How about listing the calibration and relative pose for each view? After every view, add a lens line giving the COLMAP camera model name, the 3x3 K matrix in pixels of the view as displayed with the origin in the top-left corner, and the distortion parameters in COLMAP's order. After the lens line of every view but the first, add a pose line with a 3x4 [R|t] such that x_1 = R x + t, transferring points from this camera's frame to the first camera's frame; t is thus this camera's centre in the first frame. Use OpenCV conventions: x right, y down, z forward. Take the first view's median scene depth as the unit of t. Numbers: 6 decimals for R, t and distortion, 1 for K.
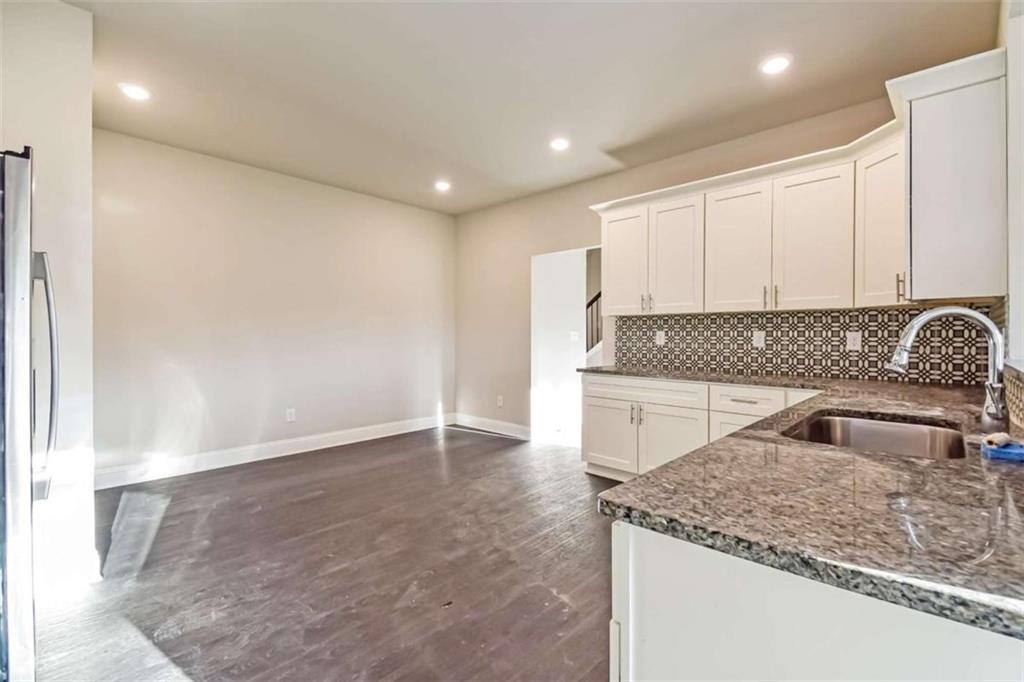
lens RADIAL K [[452.1, 0, 513.0], [0, 452.1, 334.1], [0, 0, 1]] dist [-0.000383, -0.000027]
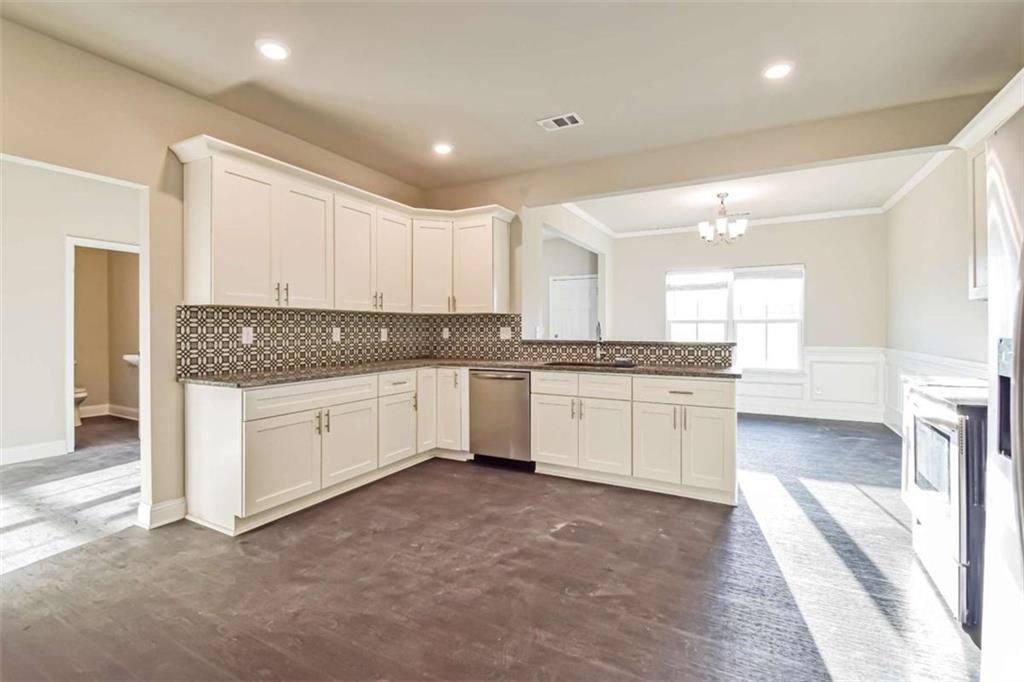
lens RADIAL K [[456.6, 0, 513.1], [0, 456.6, 322.5], [0, 0, 1]] dist [0.000541, -0.000072]
pose [[-0.271637, 0.013093, 0.962311, -0.672677], [0.002709, 0.999914, -0.012840, -0.003383], [-0.962396, -0.000881, -0.271649, 0.867506]]
